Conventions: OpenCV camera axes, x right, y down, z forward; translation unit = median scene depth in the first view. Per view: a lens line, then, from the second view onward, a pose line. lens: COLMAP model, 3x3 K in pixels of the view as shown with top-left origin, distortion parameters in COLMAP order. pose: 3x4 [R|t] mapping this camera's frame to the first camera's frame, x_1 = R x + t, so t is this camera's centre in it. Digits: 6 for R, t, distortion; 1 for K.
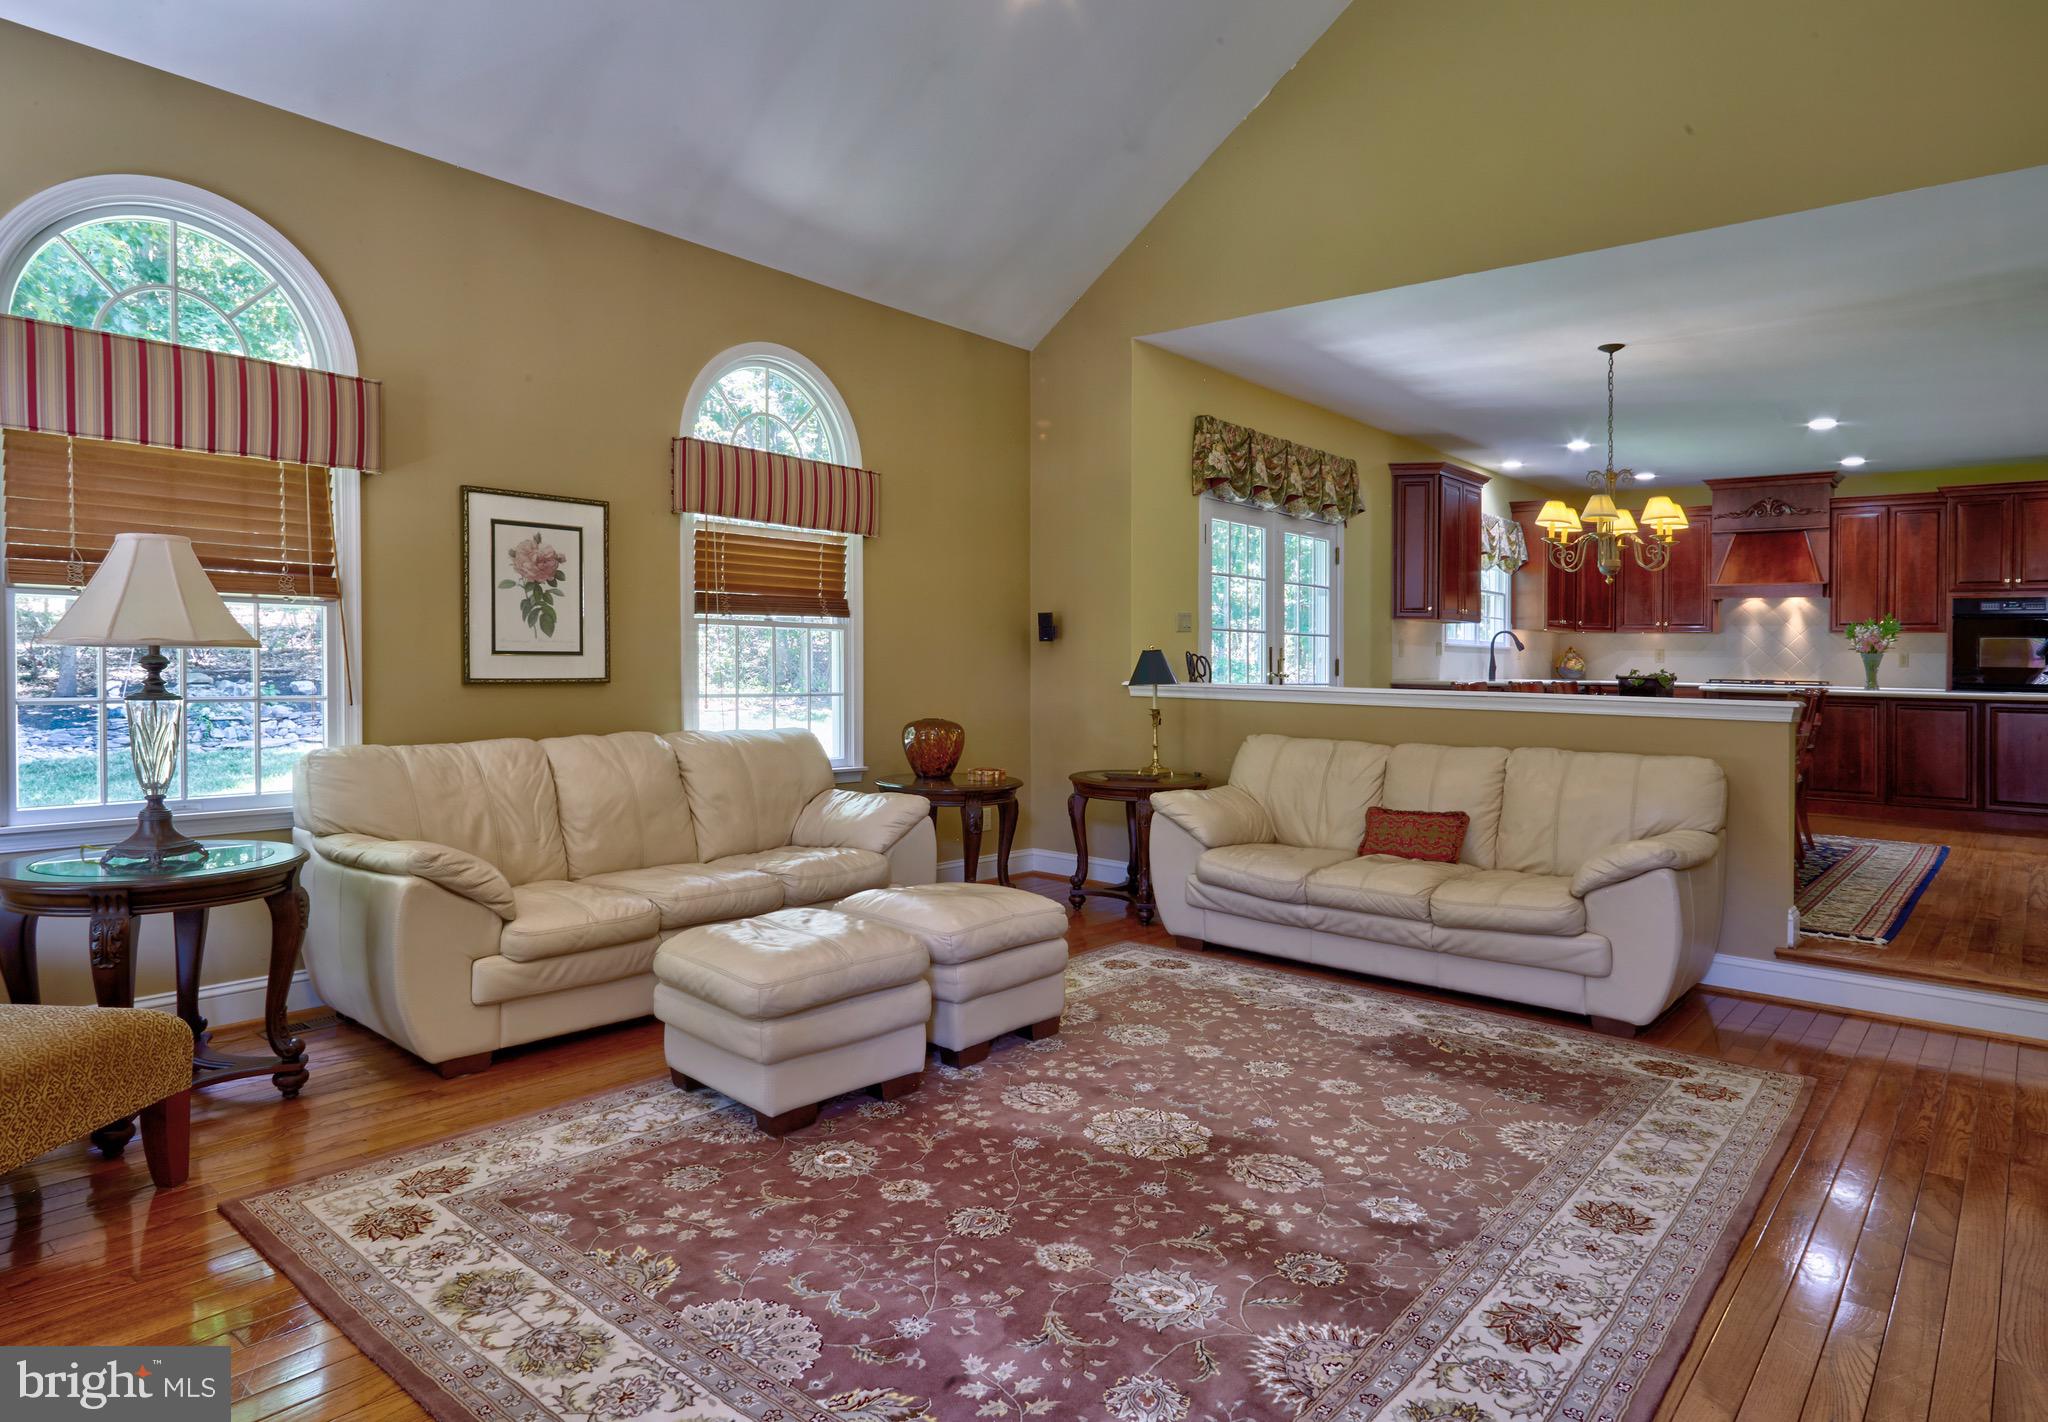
lens RADIAL K [[1200.2, 0, 1043.4], [0, 1200.2, 669.3], [0, 0, 1]] dist [-0.002813, 0.000018]
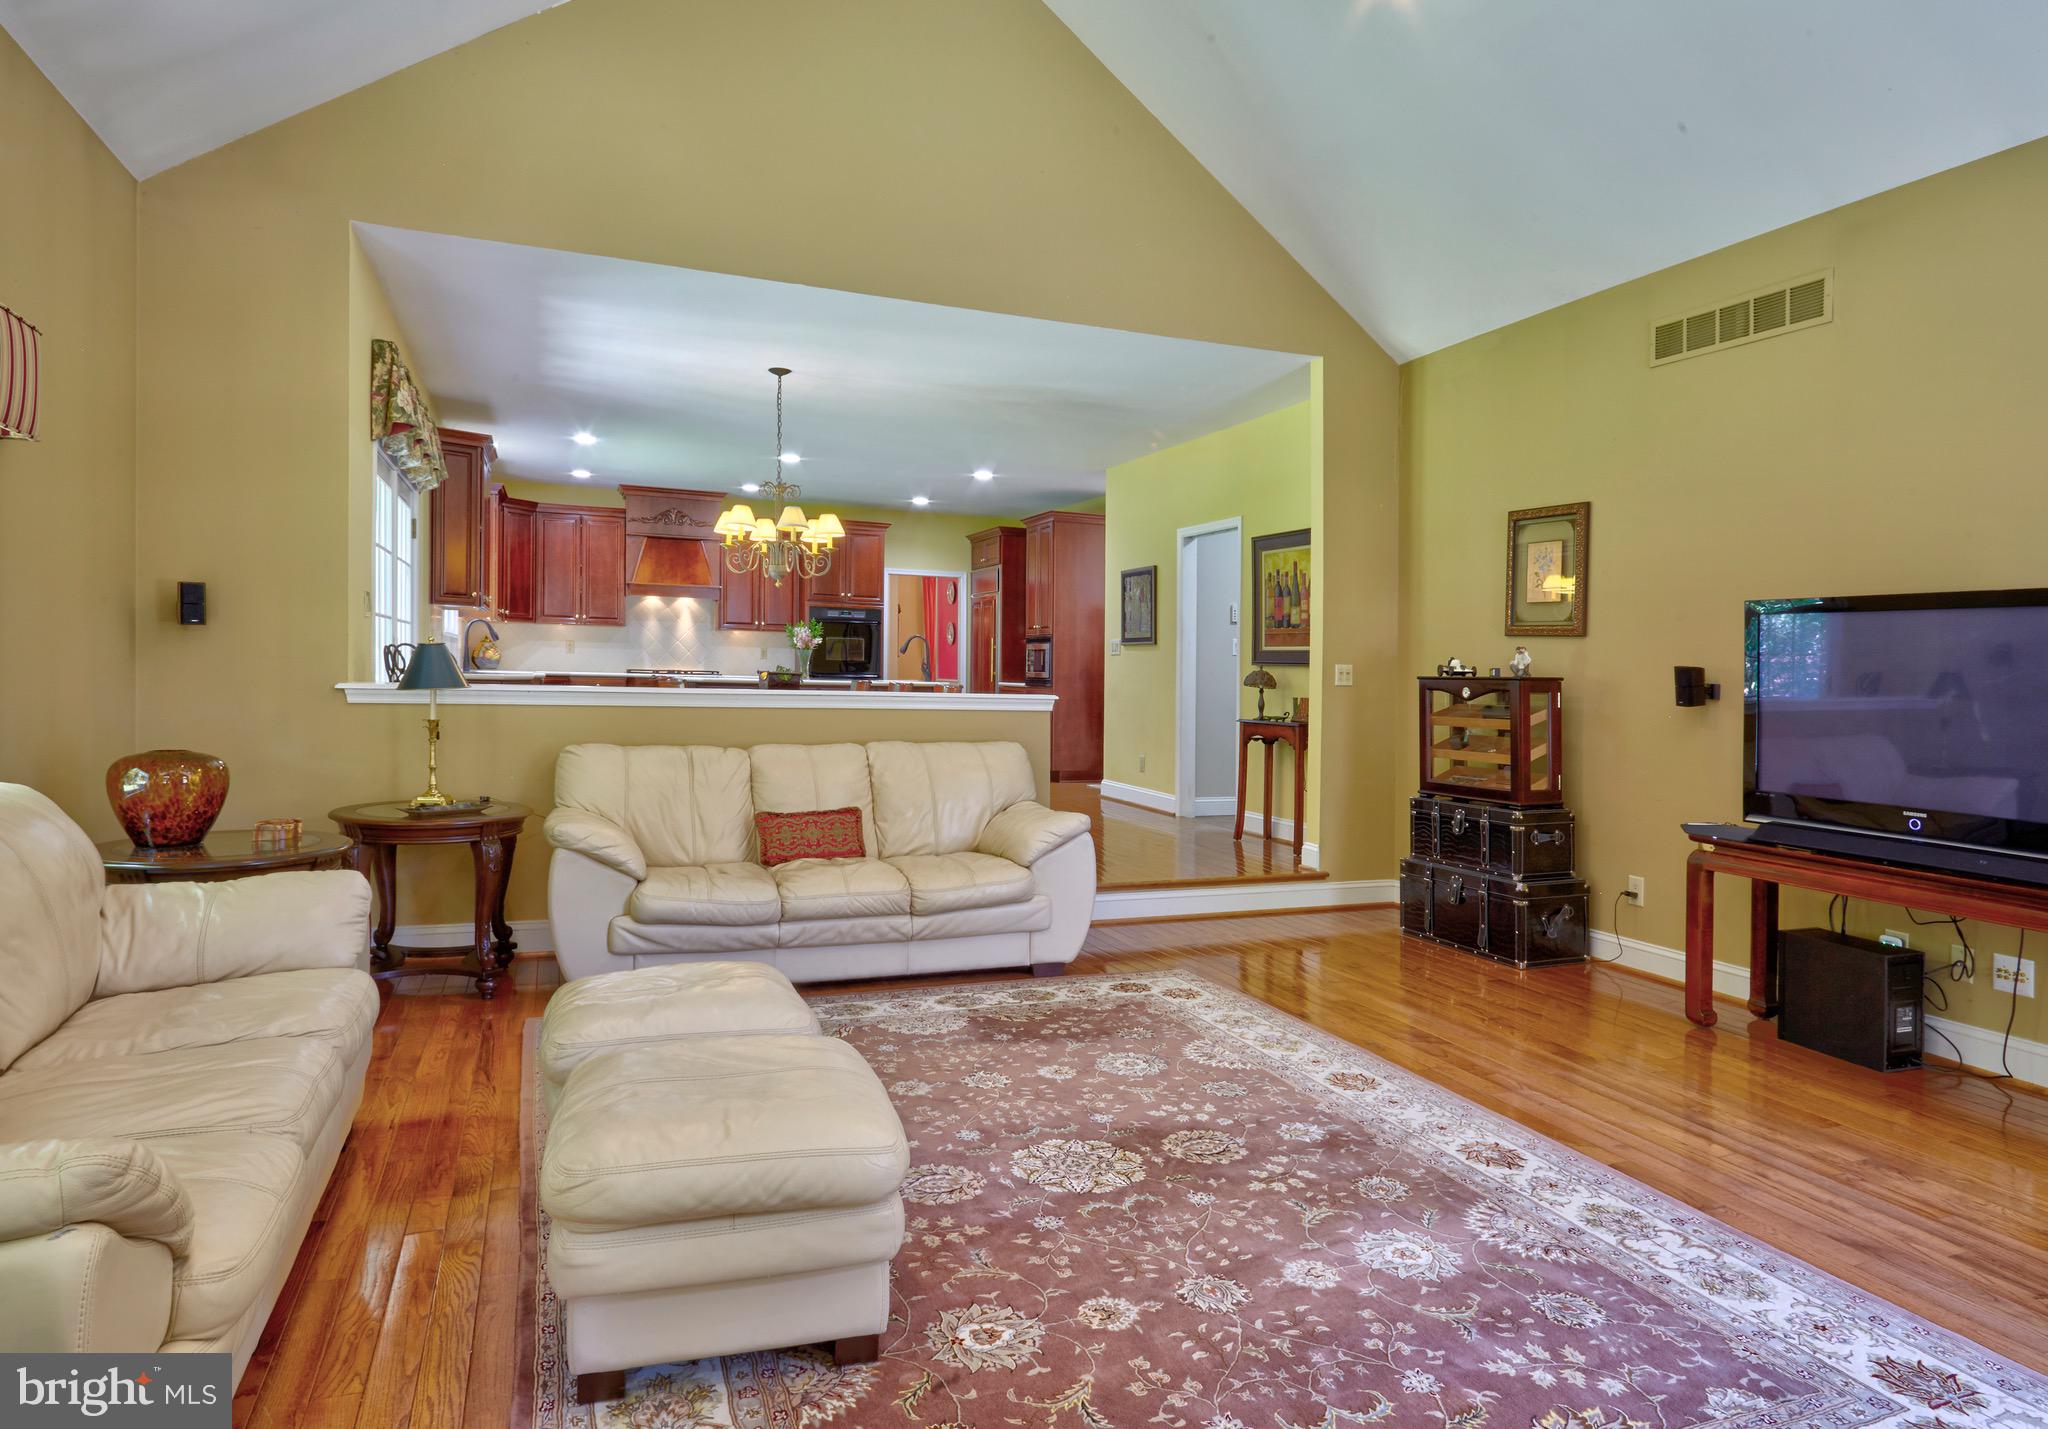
lens RADIAL K [[1203.4, 0, 1021.9], [0, 1203.4, 652.7], [0, 0, 1]] dist [-0.002641, 0.000172]
pose [[0.481135, 0.007366, 0.876615, -0.560662], [-0.008332, 0.999958, -0.003830, -0.014124], [-0.876607, -0.005461, 0.481177, 0.414898]]
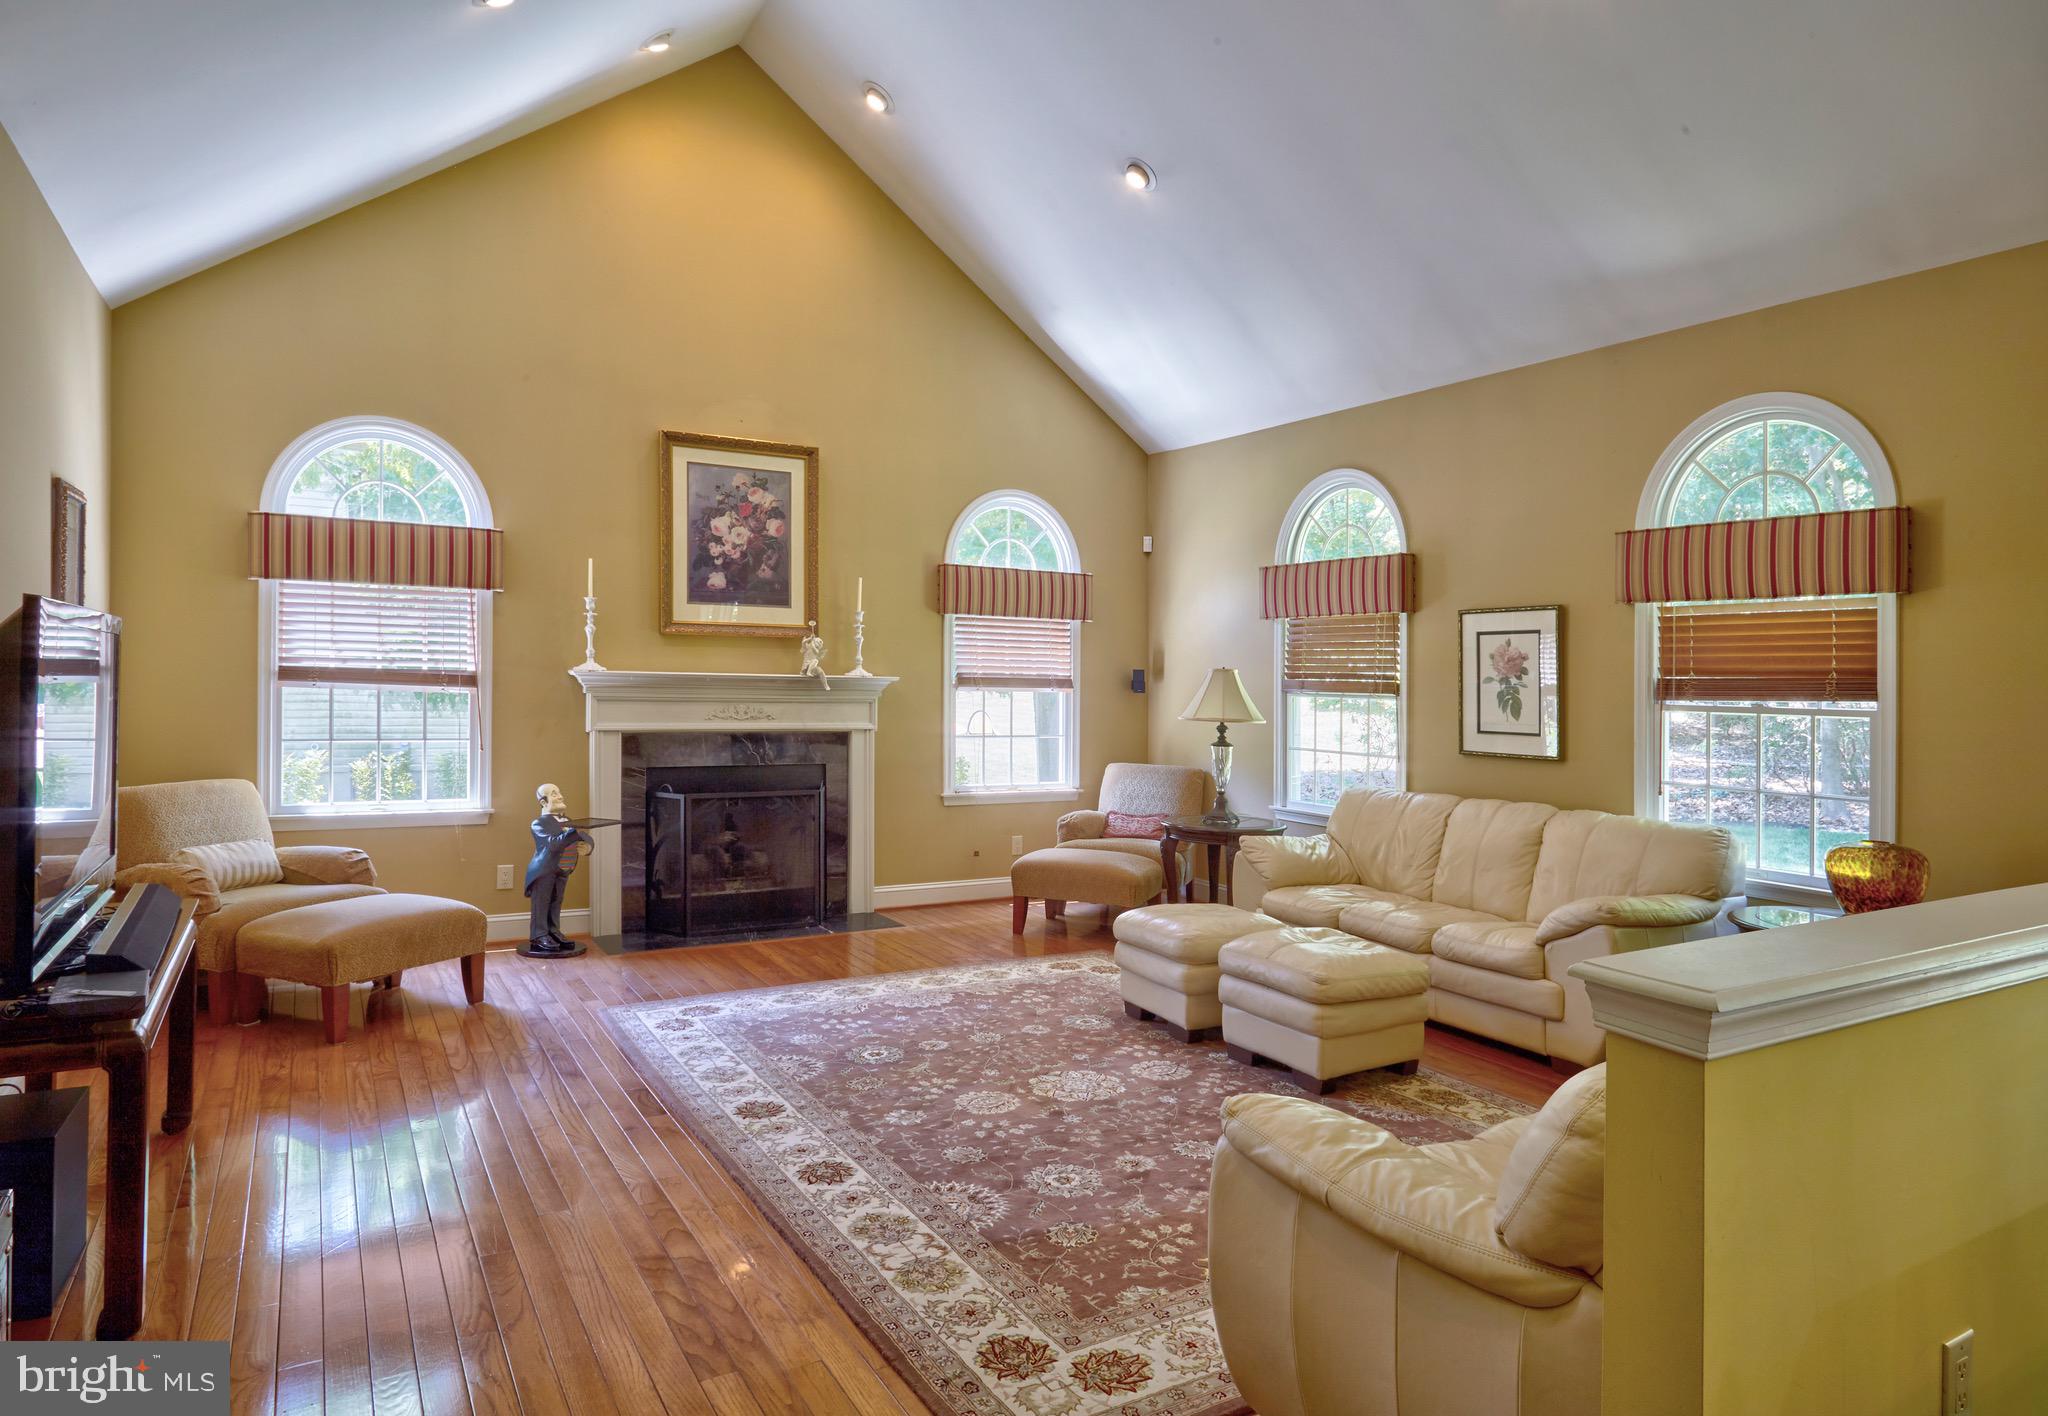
lens RADIAL K [[1199.5, 0, 1024.0], [0, 1199.5, 708.0], [0, 0, 1]] dist [0.000152, -0.001962]
pose [[-0.331438, -0.002578, -0.943473, 0.992672], [-0.037037, 0.999261, 0.010280, -0.036098], [0.942750, 0.038350, -0.331289, 0.986991]]
